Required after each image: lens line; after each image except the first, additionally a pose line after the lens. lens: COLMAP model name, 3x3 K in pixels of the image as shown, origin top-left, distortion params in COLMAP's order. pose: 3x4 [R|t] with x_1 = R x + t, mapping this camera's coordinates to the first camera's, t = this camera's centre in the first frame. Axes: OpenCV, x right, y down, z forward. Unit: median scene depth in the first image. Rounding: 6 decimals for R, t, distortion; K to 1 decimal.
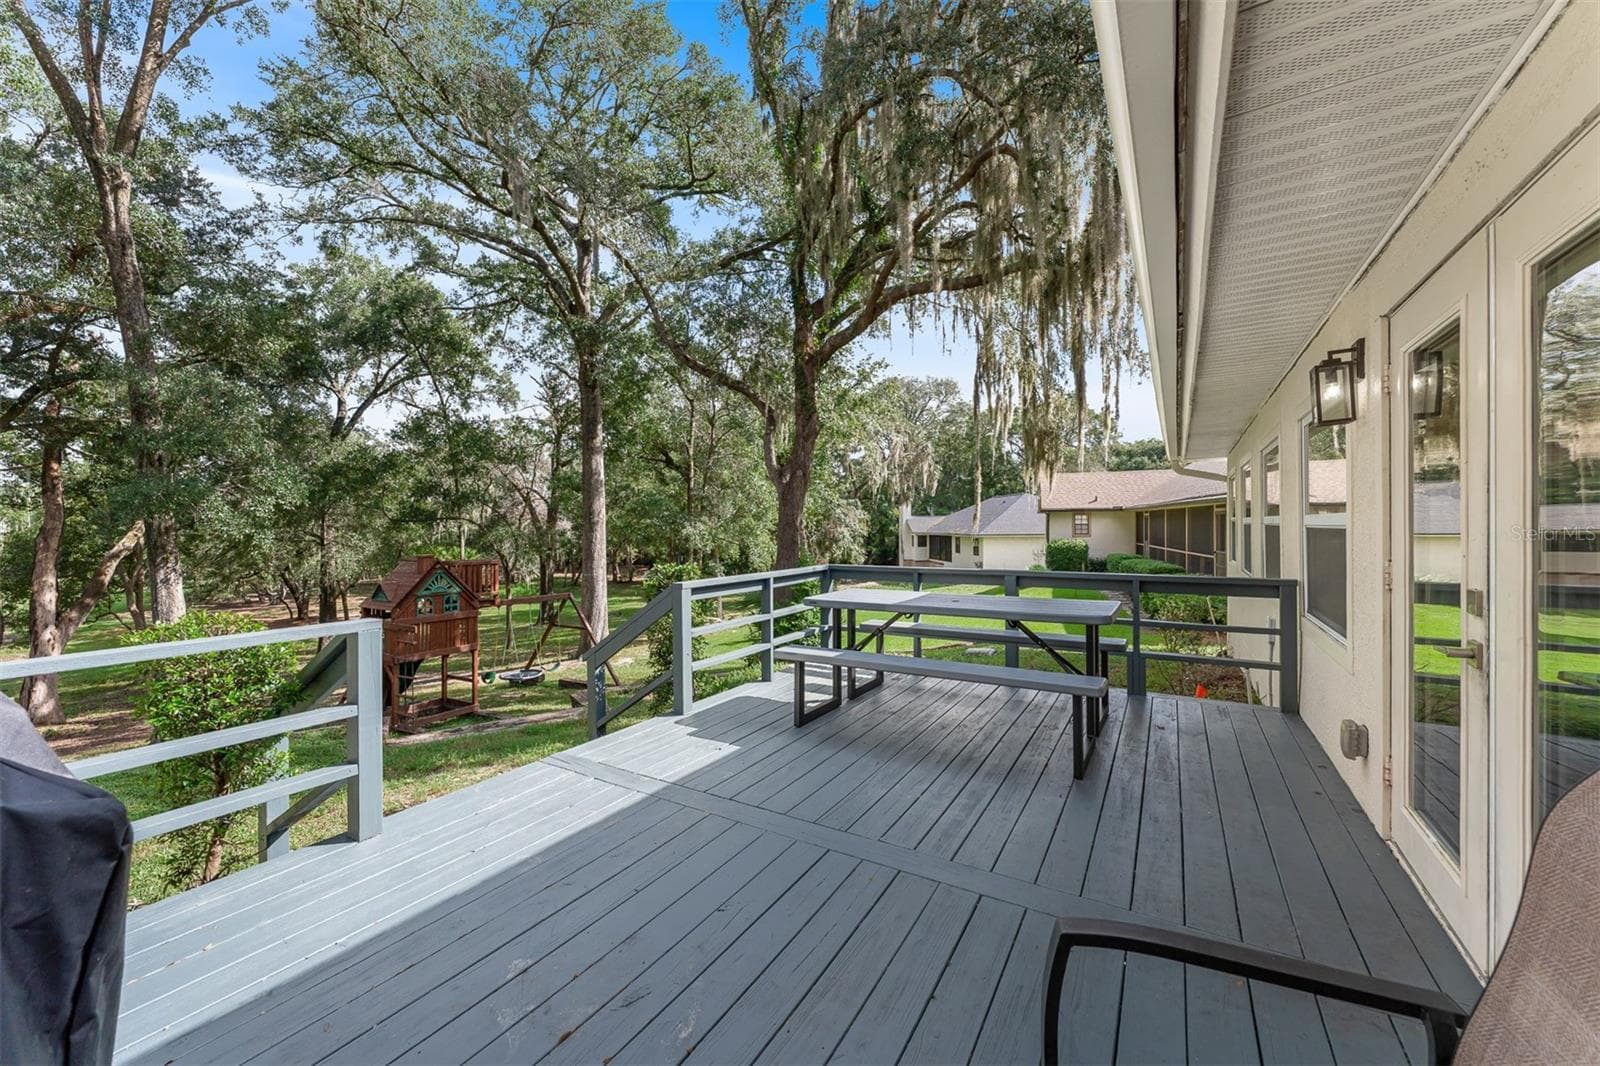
lens RADIAL K [[638.2, 0, 802.9], [0, 638.2, 530.2], [0, 0, 1]] dist [-0.000578, -0.000048]
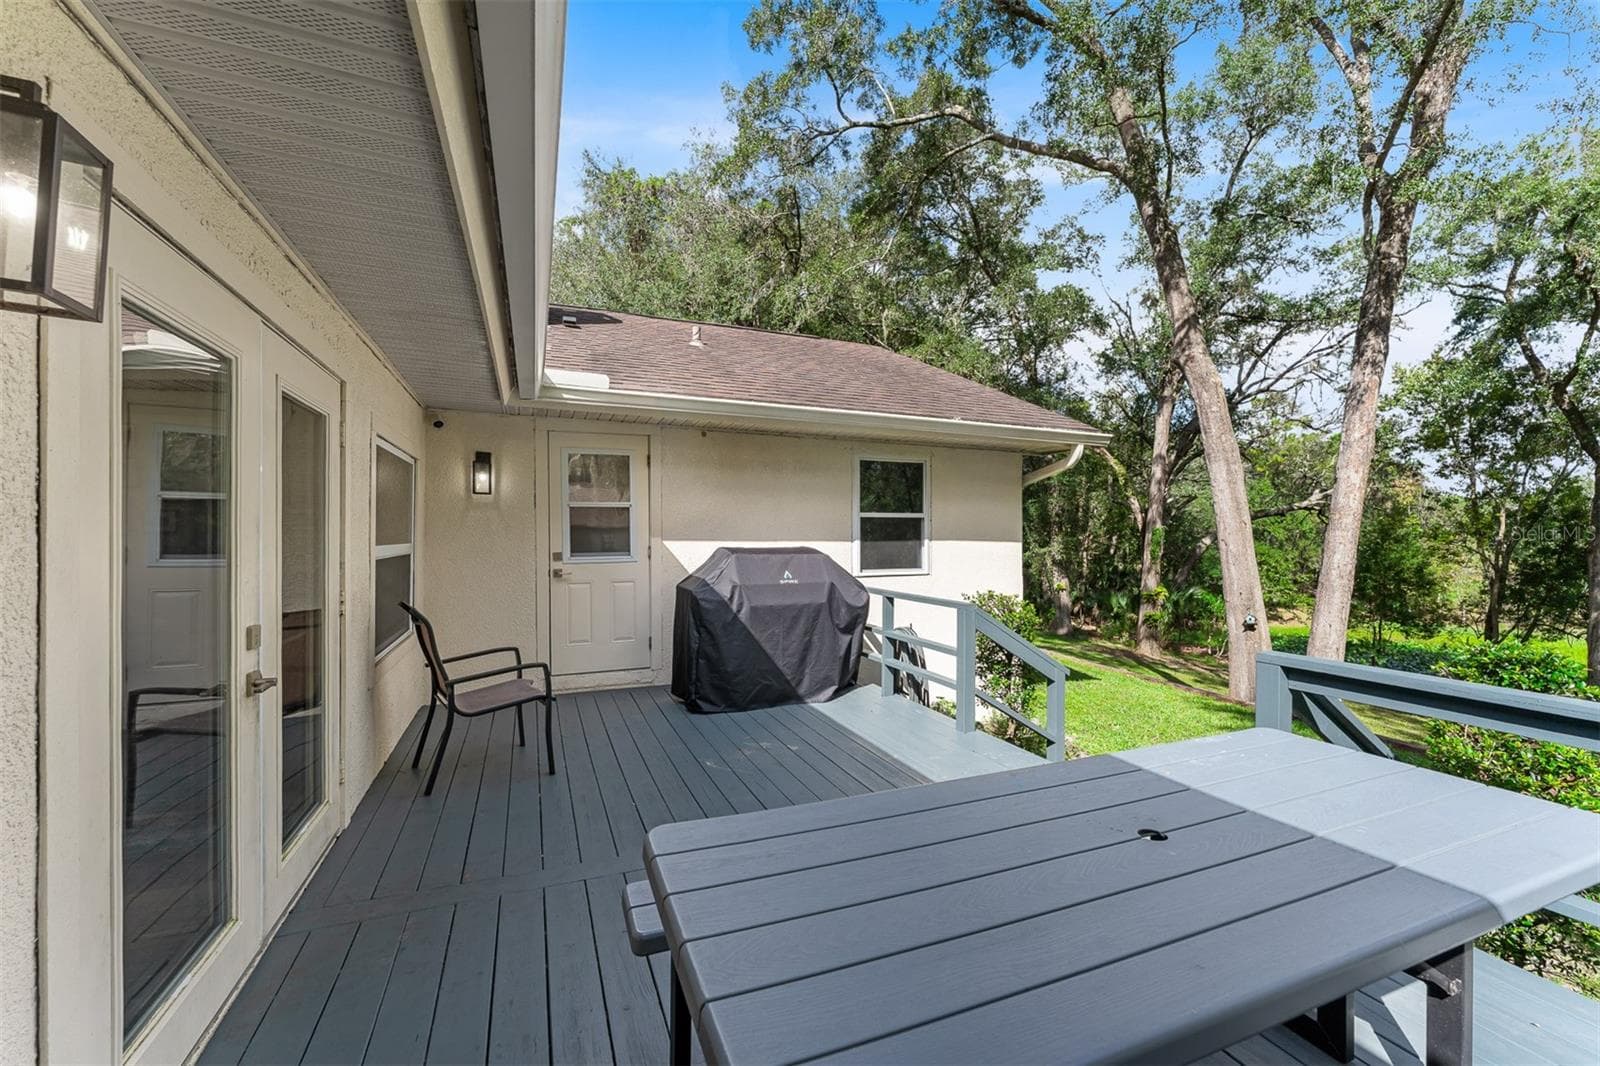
lens RADIAL K [[643.3, 0, 787.3], [0, 643.3, 535.6], [0, 0, 1]] dist [-0.001290, -0.000143]
pose [[-0.613207, 0.007309, -0.789888, 0.086014], [-0.002924, 0.999929, 0.011523, -0.005083], [0.789917, 0.009375, -0.613142, 0.152157]]
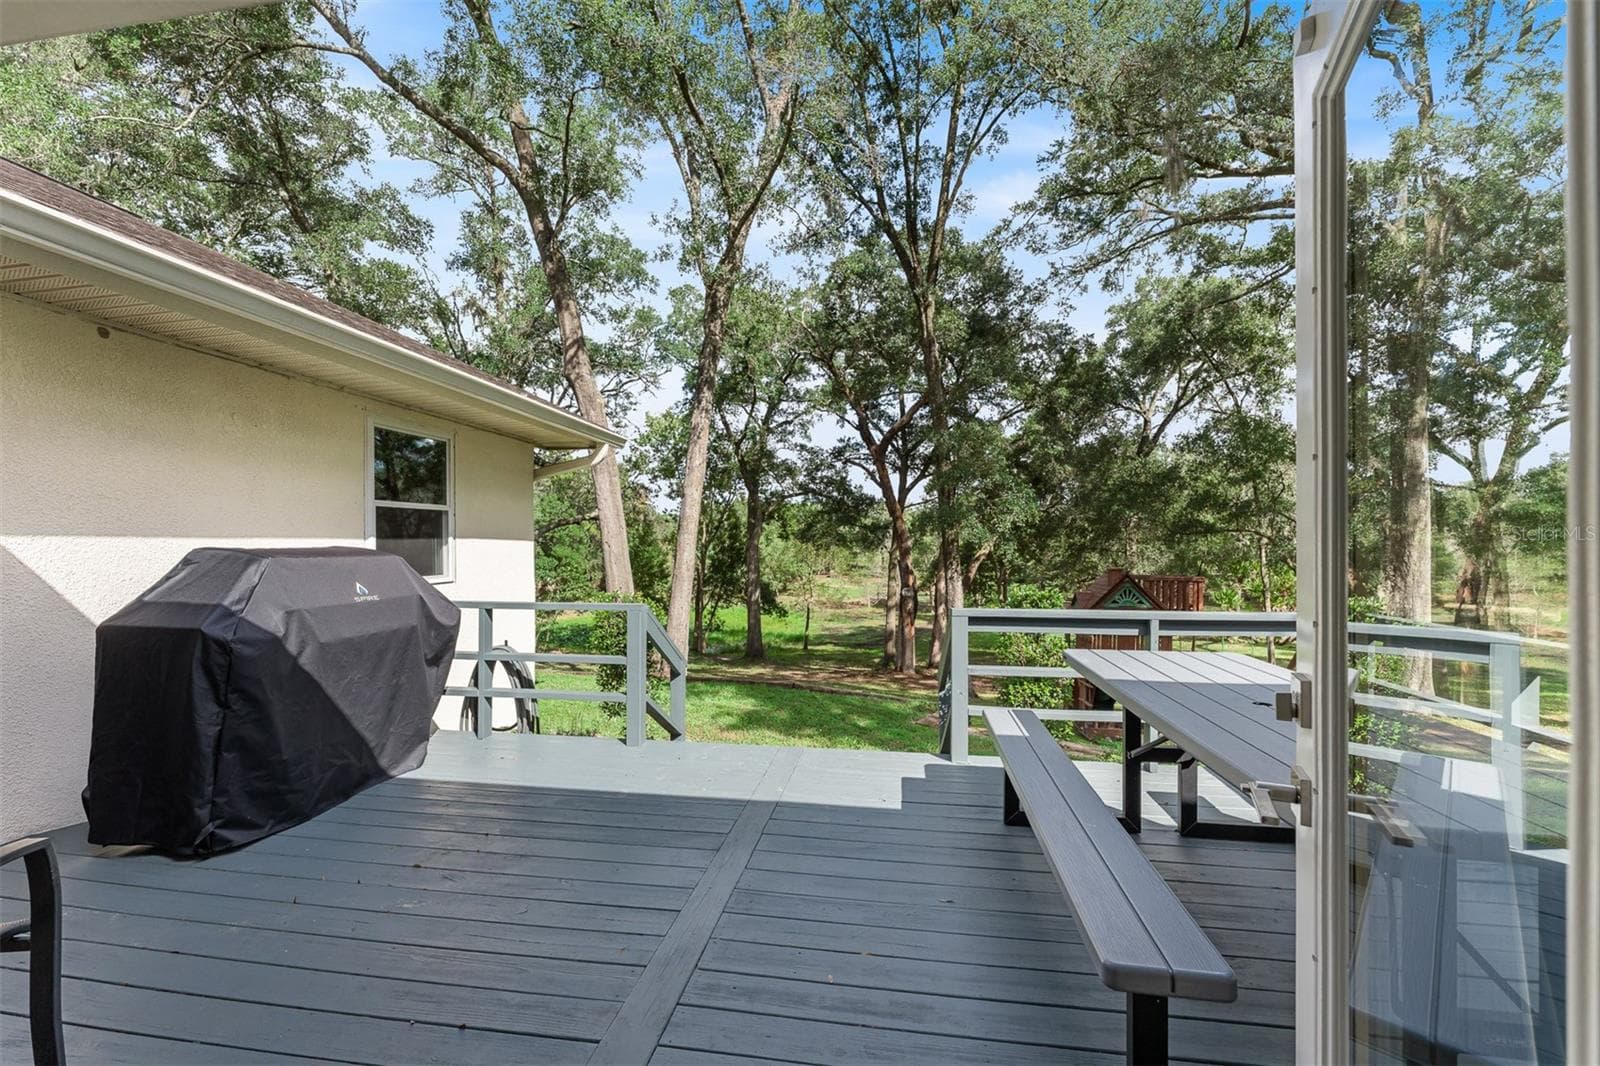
lens RADIAL K [[649.2, 0, 794.5], [0, 649.2, 542.7], [0, 0, 1]] dist [-0.001388, -0.000194]
pose [[0.365468, 0.007909, -0.930790, 0.082026], [-0.007329, 0.999957, 0.005619, -0.001521], [0.930795, 0.004768, 0.365511, 0.071639]]
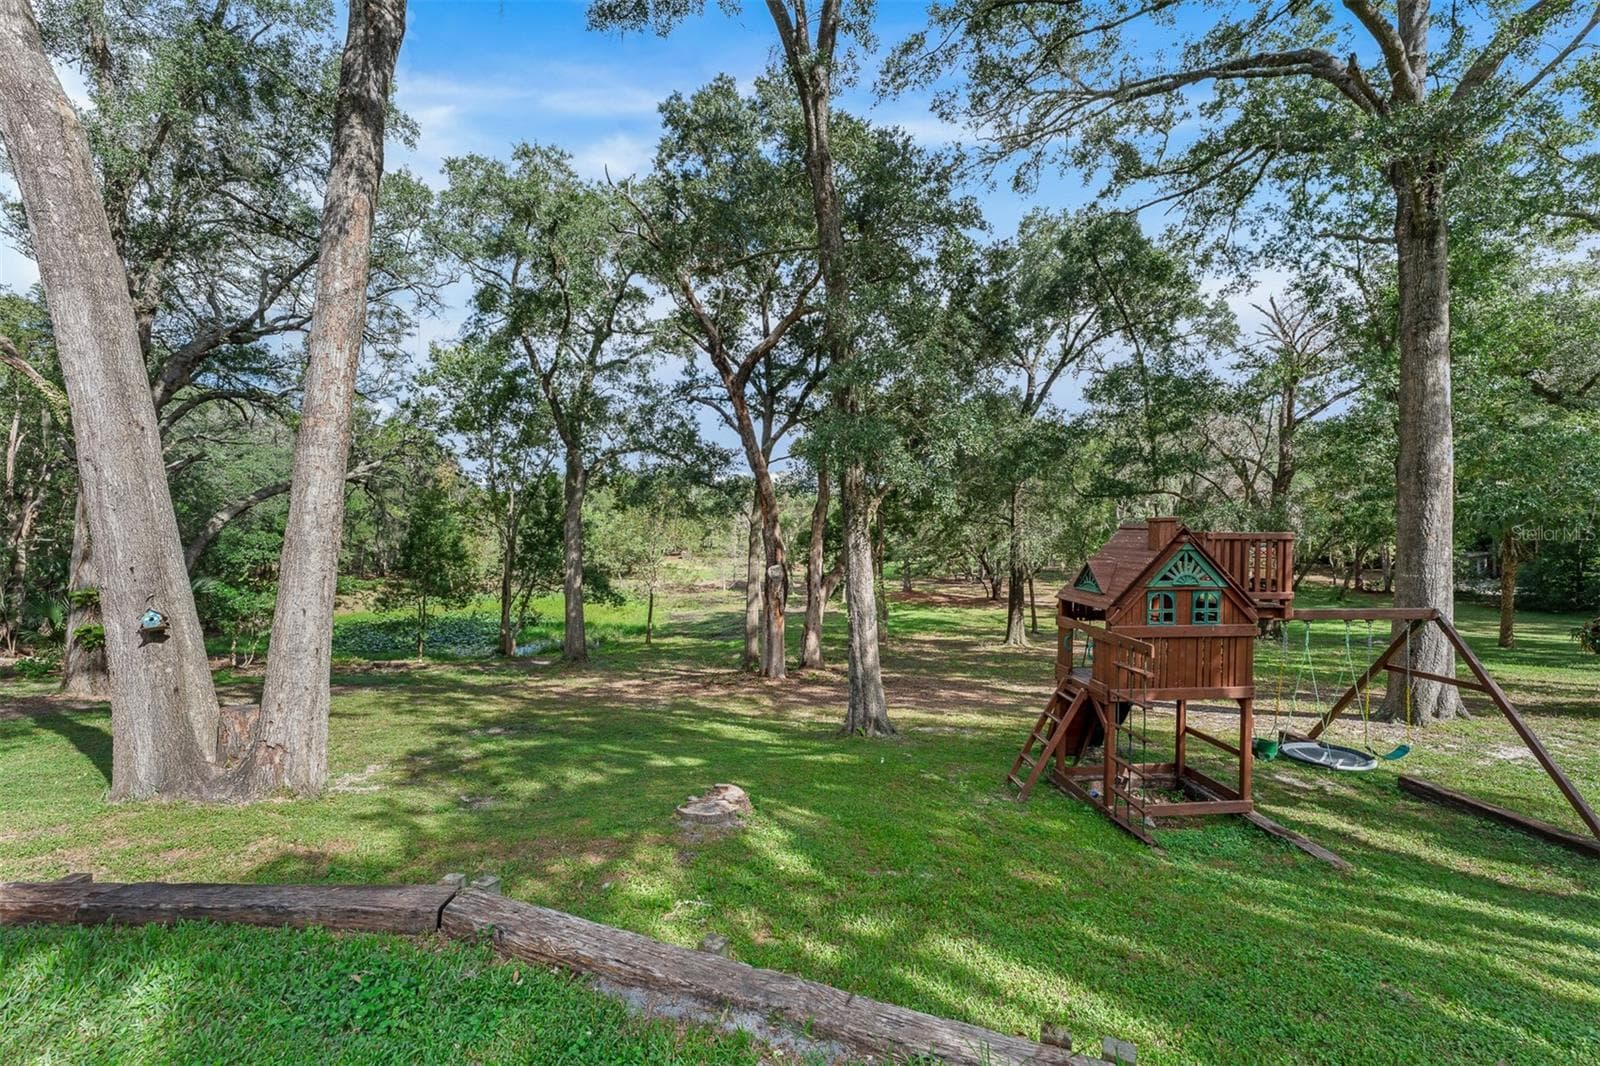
lens RADIAL K [[643.3, 0, 787.3], [0, 643.3, 535.6], [0, 0, 1]] dist [-0.001290, -0.000143]
pose [[0.553462, 0.019337, -0.832650, -0.139759], [-0.004227, 0.999783, 0.020409, 0.020466], [0.832864, -0.007776, 0.553424, 0.189481]]
